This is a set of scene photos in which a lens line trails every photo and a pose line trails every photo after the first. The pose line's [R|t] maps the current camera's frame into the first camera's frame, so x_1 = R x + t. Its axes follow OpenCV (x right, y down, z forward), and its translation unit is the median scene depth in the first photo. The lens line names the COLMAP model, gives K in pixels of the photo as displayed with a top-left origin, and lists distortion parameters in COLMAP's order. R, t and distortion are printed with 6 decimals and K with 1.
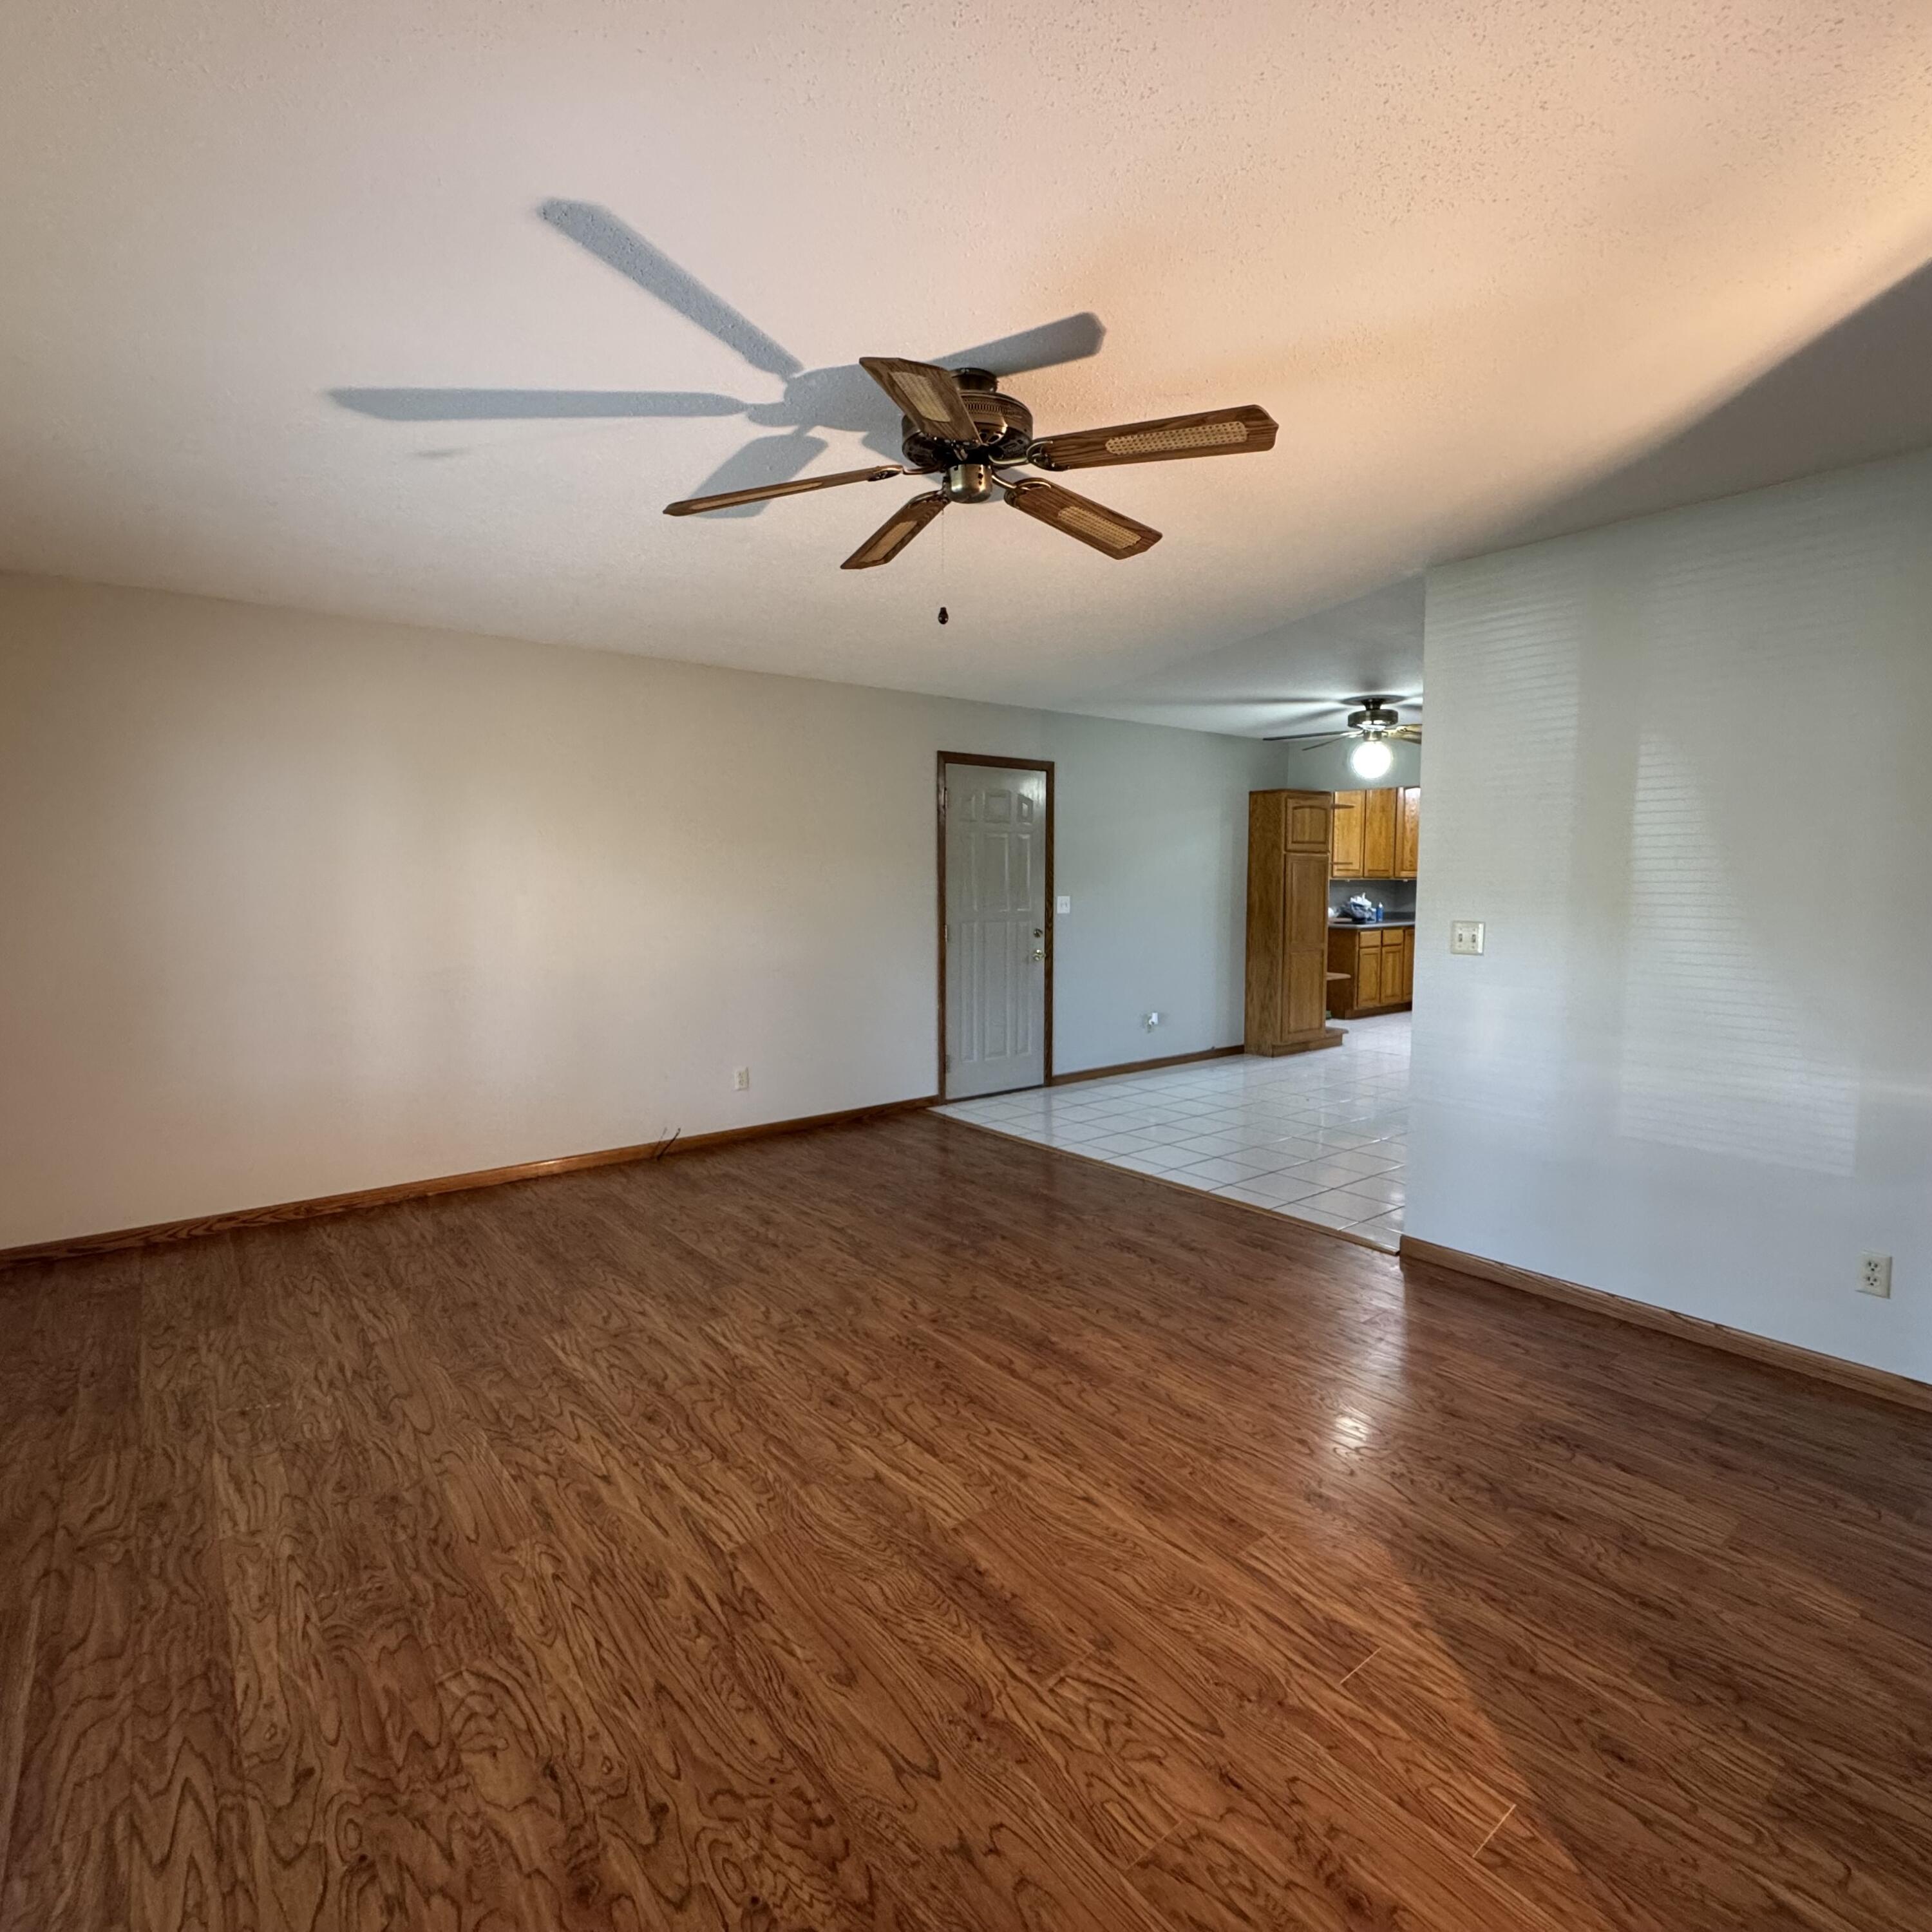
lens RADIAL K [[1020.9, 0, 980.9], [0, 1020.9, 979.0], [0, 0, 1]] dist [-0.014391, 0.002495]
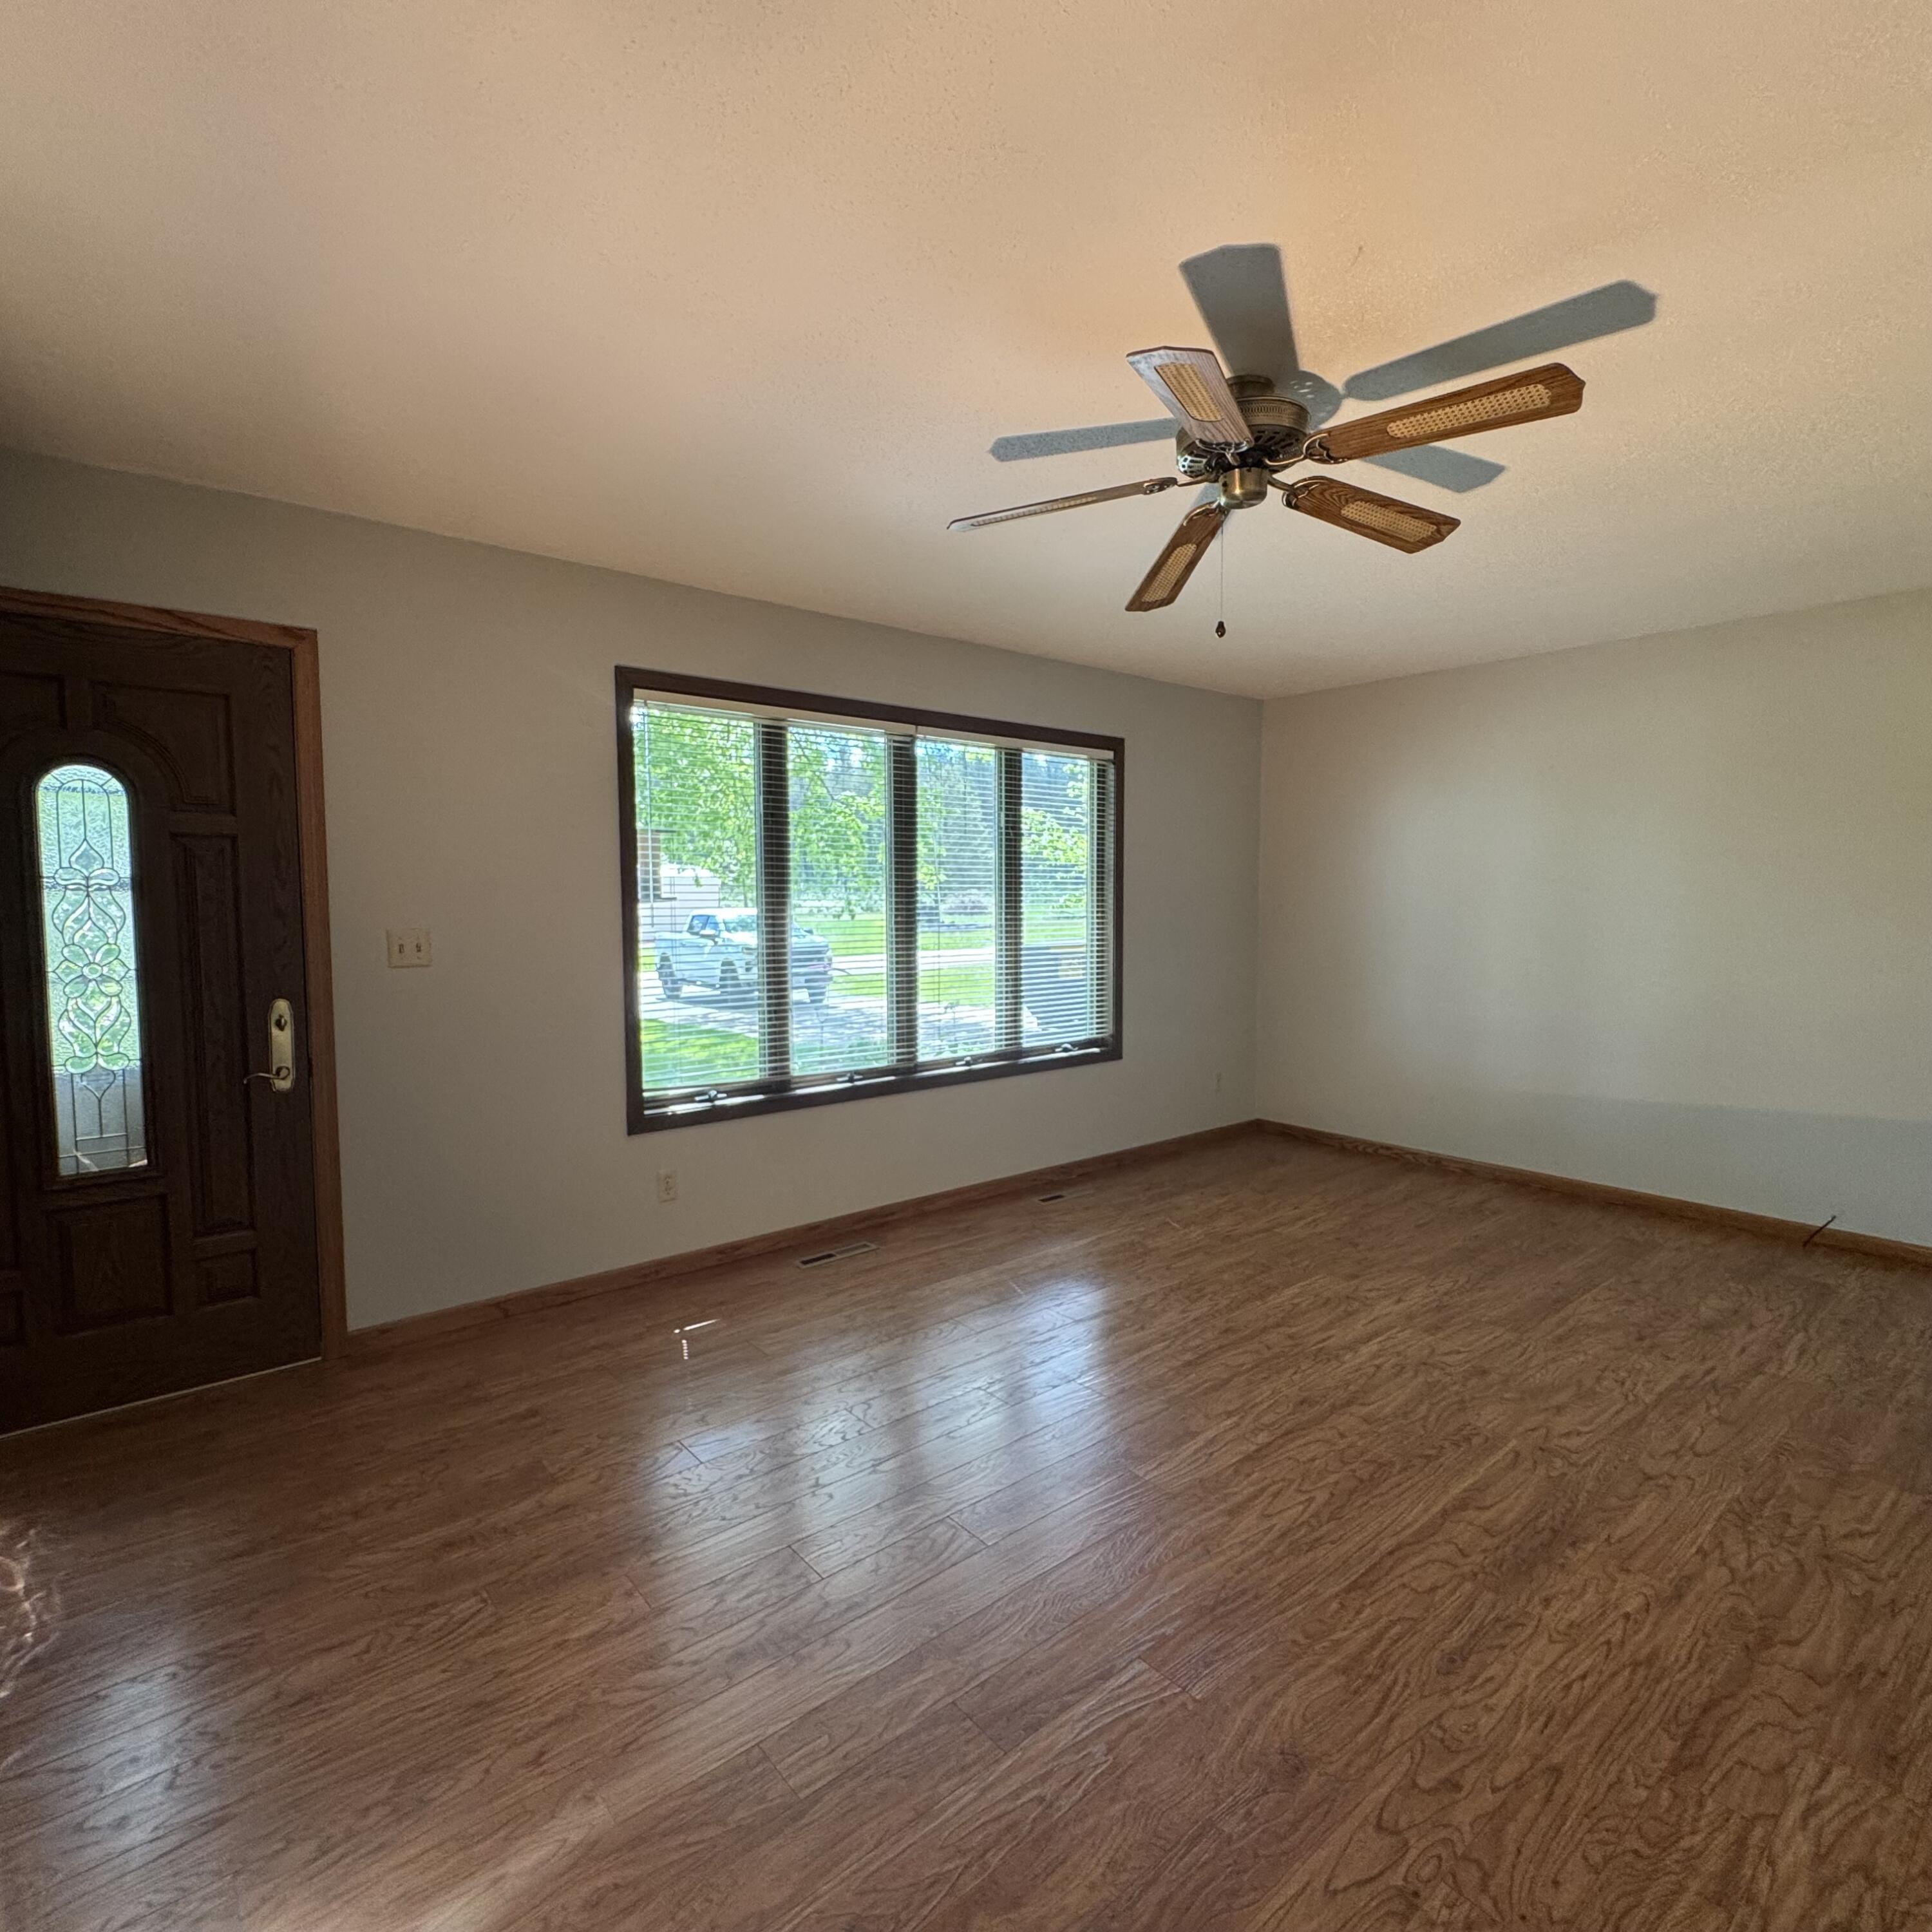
lens RADIAL K [[1020.9, 0, 980.9], [0, 1020.9, 979.0], [0, 0, 1]] dist [-0.014391, 0.002495]
pose [[0.028807, 0.082516, -0.996173, 0.675412], [-0.098637, 0.991958, 0.079314, -0.045363], [0.994706, 0.095974, 0.036714, 0.486724]]
